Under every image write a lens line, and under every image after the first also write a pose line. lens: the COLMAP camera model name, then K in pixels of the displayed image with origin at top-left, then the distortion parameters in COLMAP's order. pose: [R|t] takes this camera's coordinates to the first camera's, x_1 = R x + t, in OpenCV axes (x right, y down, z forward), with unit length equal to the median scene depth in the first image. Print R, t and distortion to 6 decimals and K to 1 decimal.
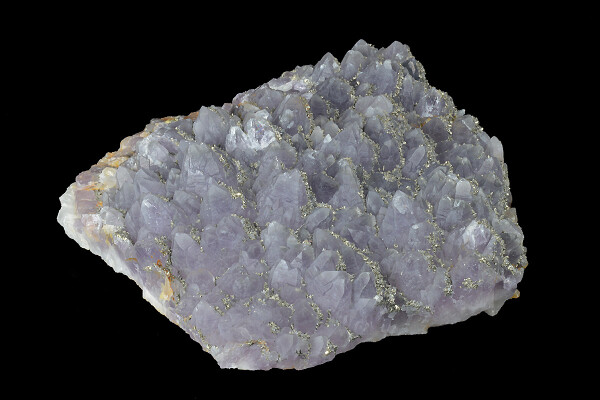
lens RADIAL K [[1561.6, 0, 299.7], [0, 1561.6, 201.2], [0, 0, 1]] dist [-0.028105, 0.000000]
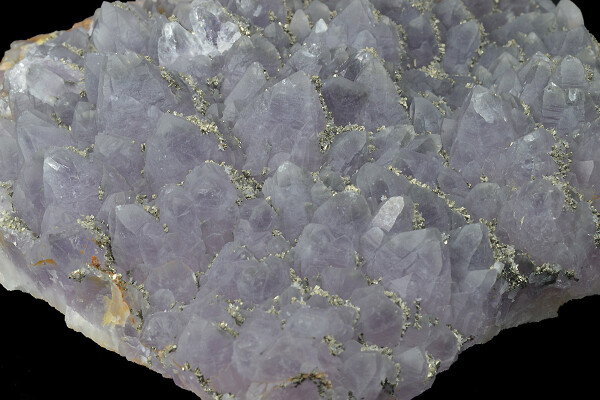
lens RADIAL K [[1561.6, 0, 300.0], [0, 1561.6, 198.0], [0, 0, 1]] dist [-0.028105, 0.000000]
pose [[0.979204, -0.133567, 0.152705, -0.098982], [0.133098, 0.991013, 0.013341, 0.018718], [-0.153115, 0.007261, 0.988182, 0.422228]]
